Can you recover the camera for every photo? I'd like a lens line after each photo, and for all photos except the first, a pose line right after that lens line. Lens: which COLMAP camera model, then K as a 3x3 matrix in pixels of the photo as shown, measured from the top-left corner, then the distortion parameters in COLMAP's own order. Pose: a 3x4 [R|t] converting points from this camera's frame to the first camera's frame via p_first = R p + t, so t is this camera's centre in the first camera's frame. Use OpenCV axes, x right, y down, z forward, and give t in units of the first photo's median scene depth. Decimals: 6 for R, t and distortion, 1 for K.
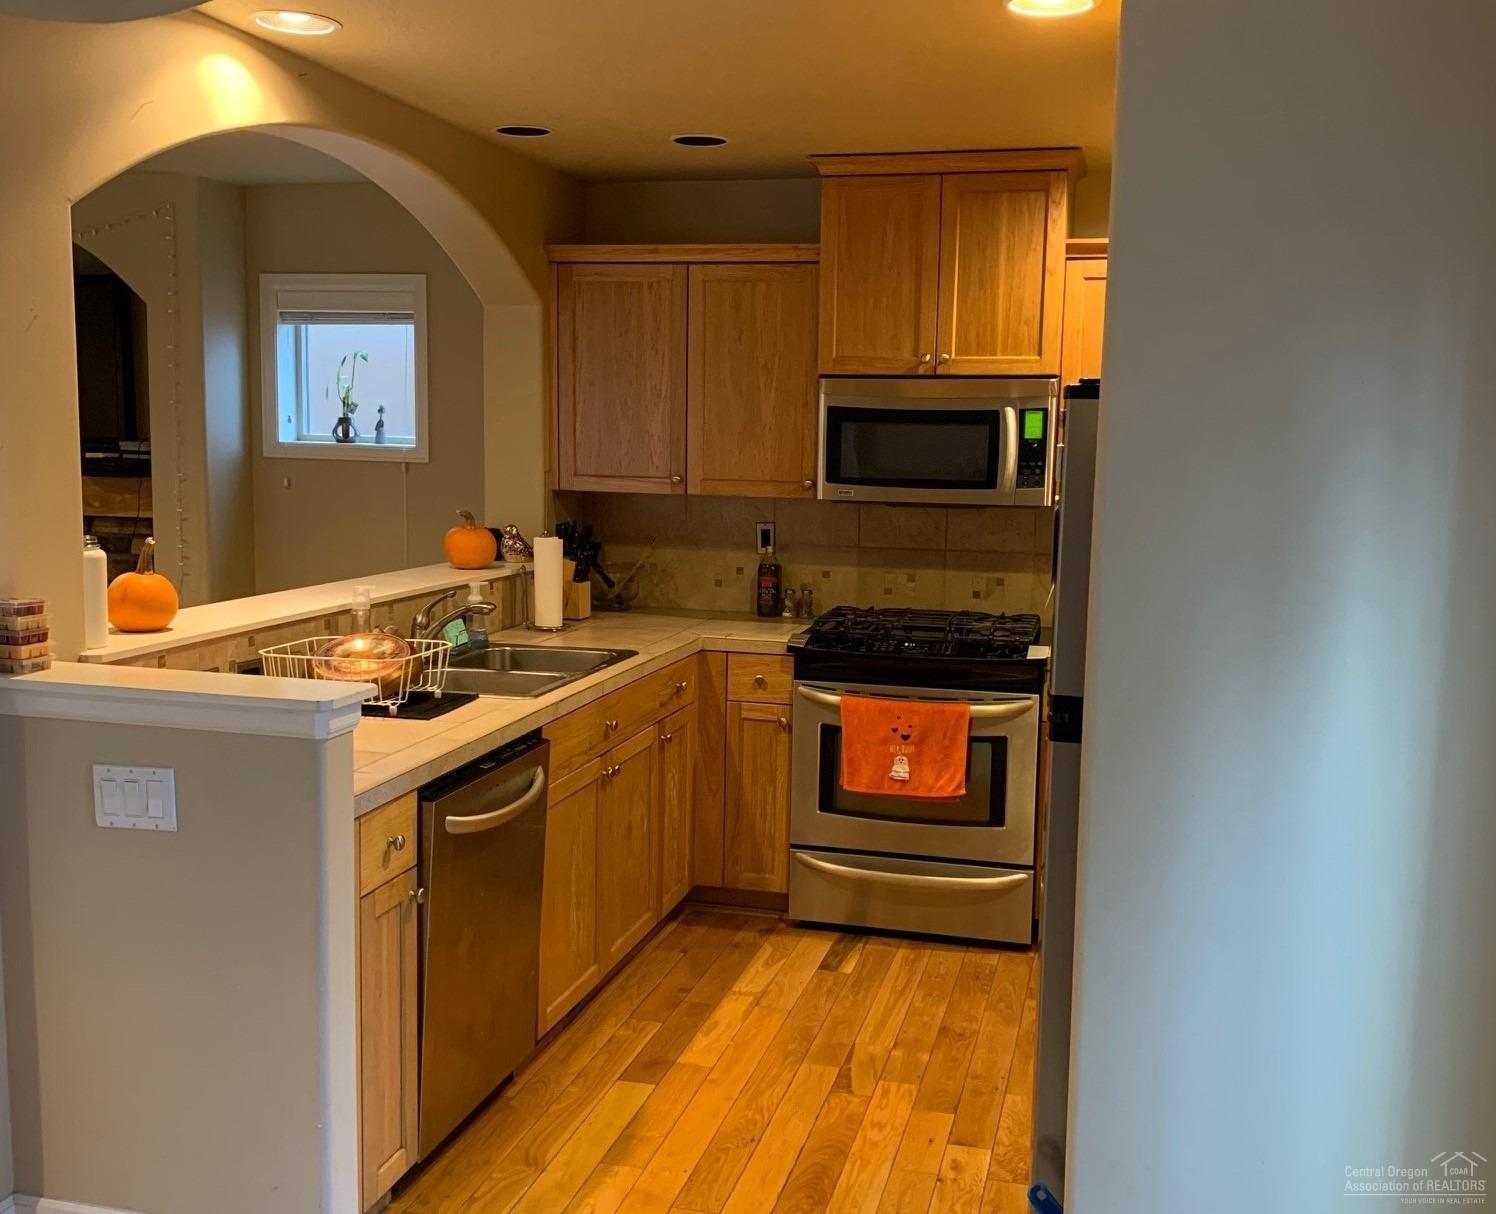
lens RADIAL K [[1557.6, 0, 748.0], [0, 1557.6, 607.0], [0, 0, 1]] dist [0.013354, -0.047700]
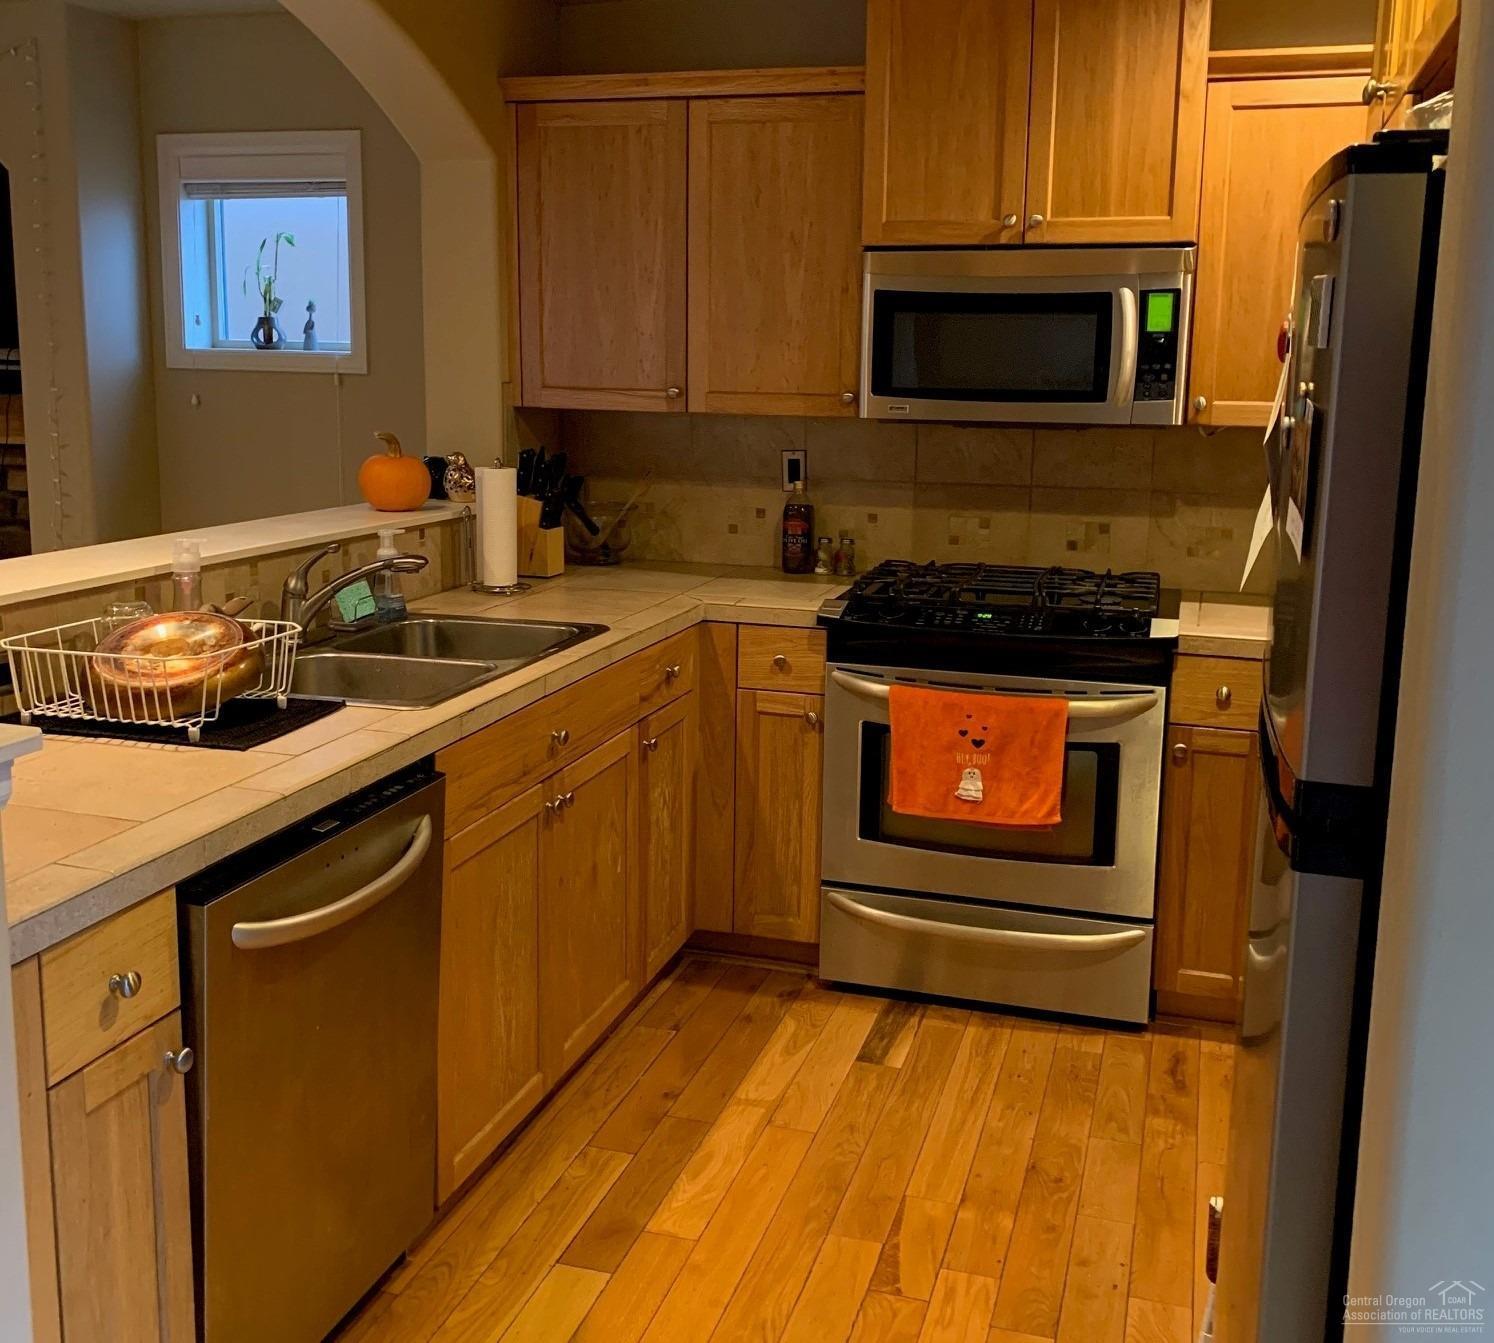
lens RADIAL K [[1567.3, 0, 745.1], [0, 1567.3, 610.1], [0, 0, 1]] dist [0.091437, -0.337271]
pose [[0.999280, 0.003339, -0.037790, 0.018939], [-0.001702, 0.999061, 0.043290, -0.010097], [0.037899, -0.043194, 0.998348, 0.254501]]
